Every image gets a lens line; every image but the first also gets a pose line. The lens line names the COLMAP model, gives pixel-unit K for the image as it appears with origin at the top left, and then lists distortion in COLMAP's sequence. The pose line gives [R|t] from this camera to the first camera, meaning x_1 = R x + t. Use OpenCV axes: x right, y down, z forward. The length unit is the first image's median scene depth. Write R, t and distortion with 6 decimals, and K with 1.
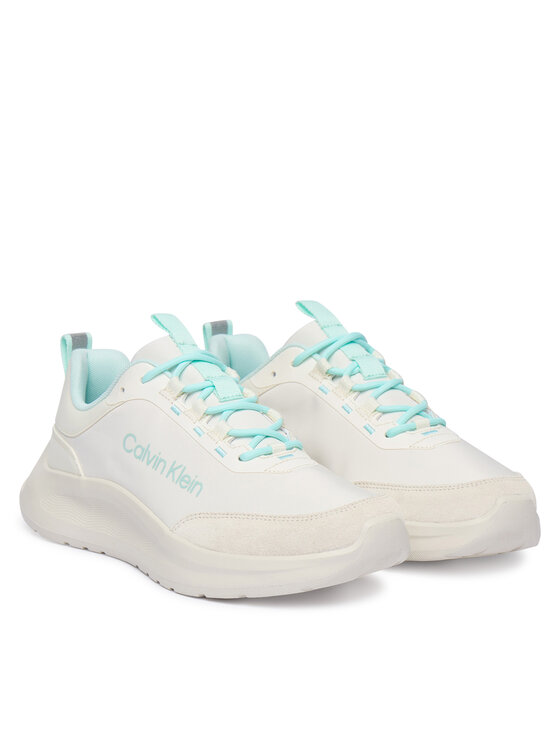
lens RADIAL K [[2162.0, 0, 280.0], [0, 2162.0, 373.0], [0, 0, 1]] dist [-0.875763, -0.035030]
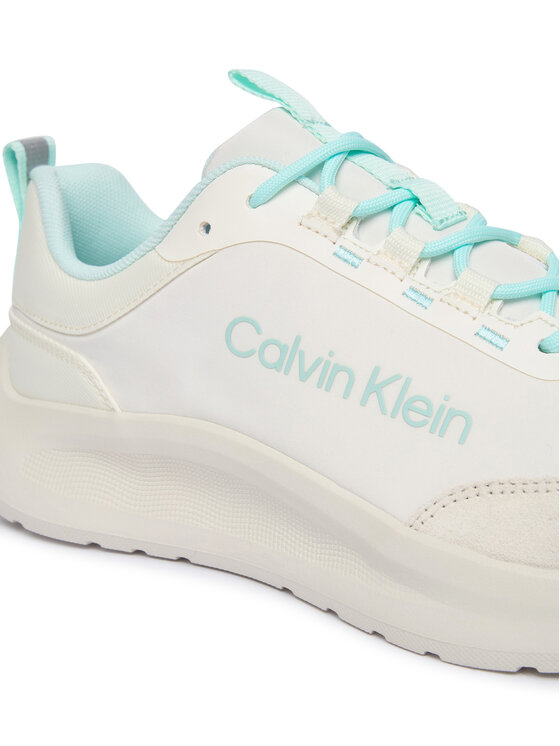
lens RADIAL K [[1312.6, 0, 280.0], [0, 1312.6, 373.0], [0, 0, 1]] dist [-0.142912, -0.073661]
pose [[0.958212, -0.125625, 0.256997, -0.138211], [0.095233, 0.987255, 0.127510, 0.004395], [-0.269740, -0.097707, 0.957963, 0.726270]]
